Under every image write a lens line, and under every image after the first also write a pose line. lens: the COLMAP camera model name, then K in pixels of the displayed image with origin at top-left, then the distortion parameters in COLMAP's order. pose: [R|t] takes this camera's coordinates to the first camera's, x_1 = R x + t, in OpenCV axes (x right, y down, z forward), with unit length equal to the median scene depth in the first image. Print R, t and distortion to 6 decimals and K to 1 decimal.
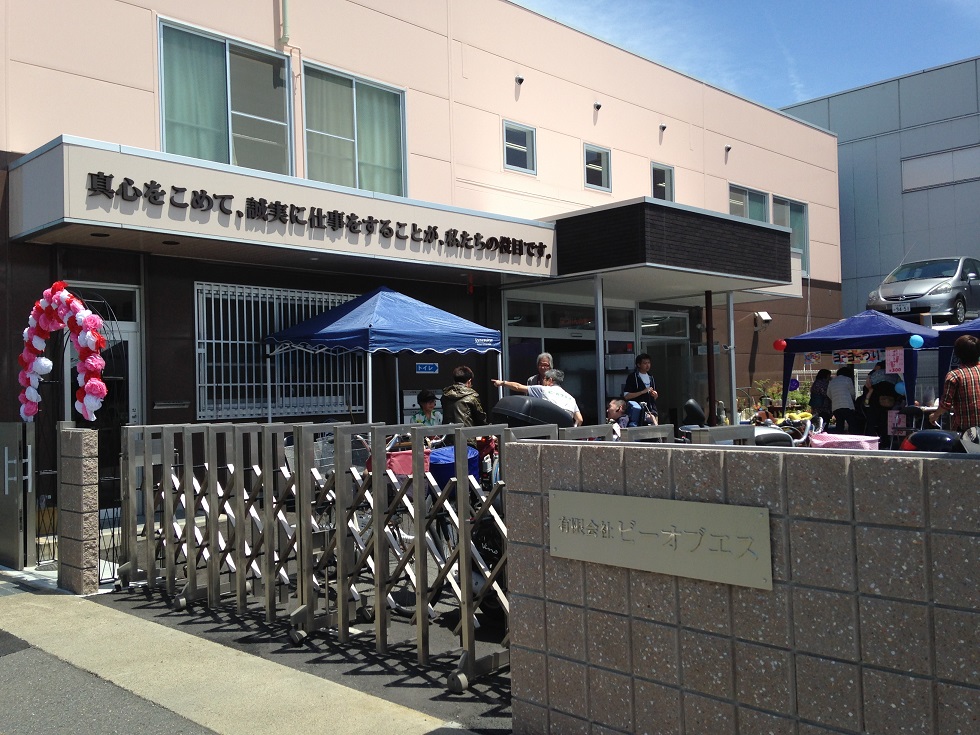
lens RADIAL K [[883.8, 0, 490.0], [0, 883.8, 367.5], [0, 0, 1]] dist [0.192584, -0.279495]
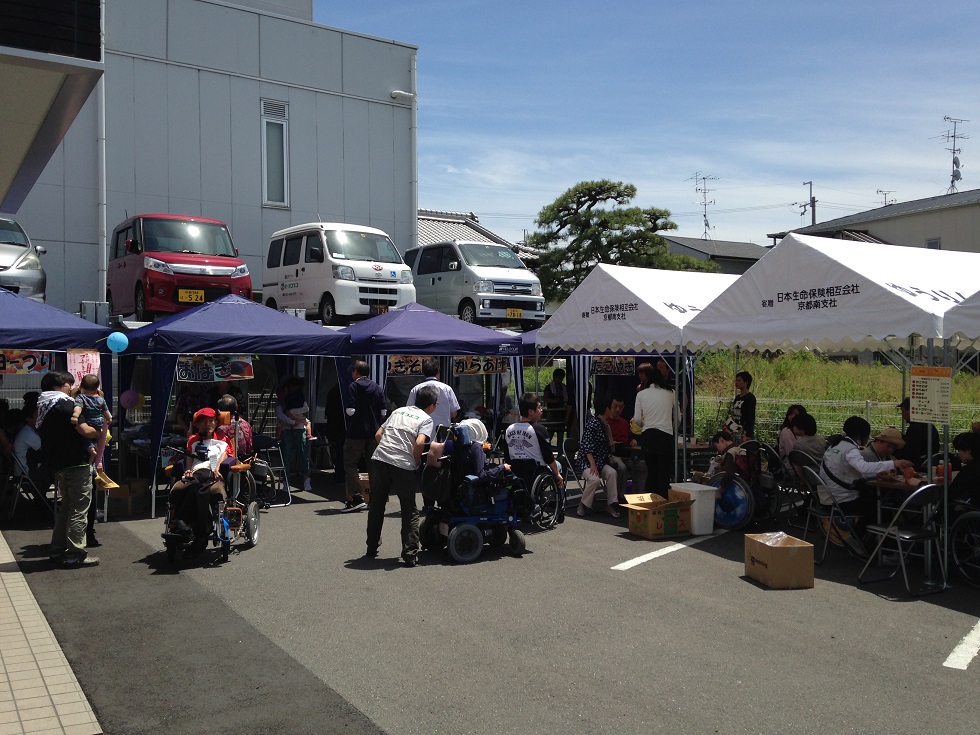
lens RADIAL K [[883.8, 0, 490.0], [0, 883.8, 367.5], [0, 0, 1]] dist [0.192584, -0.279495]
pose [[0.215046, 0.029367, 0.976162, -0.121300], [-0.026953, 0.999345, -0.024127, -0.004262], [-0.976232, -0.021122, 0.215697, 0.814226]]
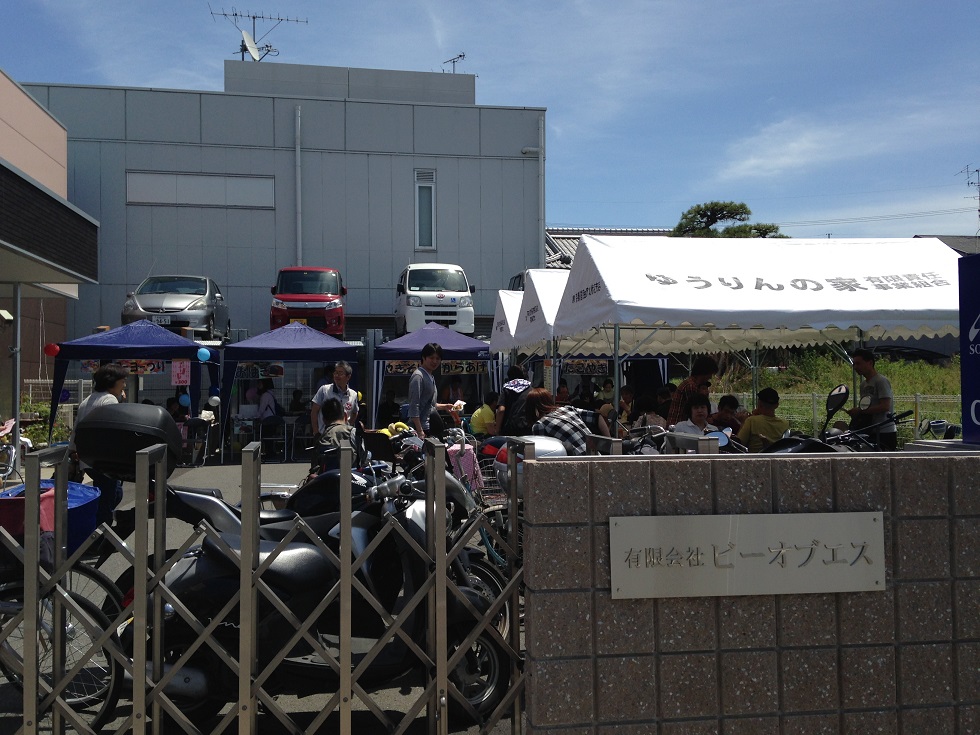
lens RADIAL K [[883.8, 0, 490.0], [0, 883.8, 367.5], [0, 0, 1]] dist [0.192584, -0.279495]
pose [[0.596847, 0.041118, 0.801301, -0.197469], [-0.029075, 0.999138, -0.029613, 0.008494], [-0.801828, -0.005623, 0.597528, 0.181027]]
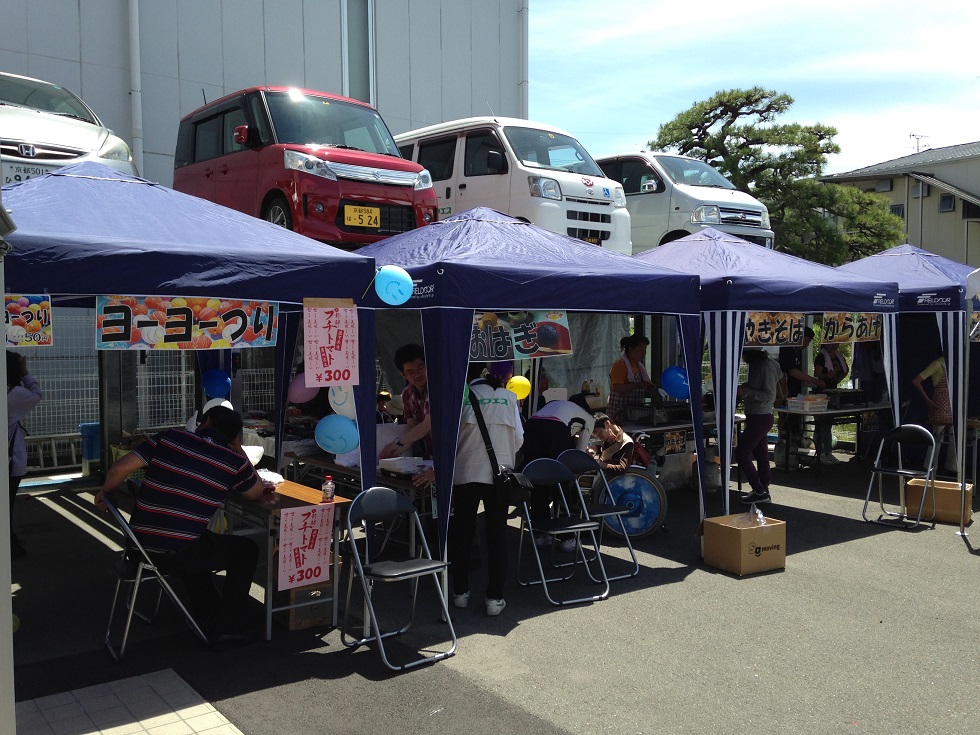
lens RADIAL K [[883.8, 0, 490.0], [0, 883.8, 367.5], [0, 0, 1]] dist [0.192584, -0.279495]
pose [[0.121337, -0.017934, 0.992449, 0.205377], [-0.025473, 0.999451, 0.021175, -0.009971], [-0.992285, -0.027850, 0.120813, 1.227312]]
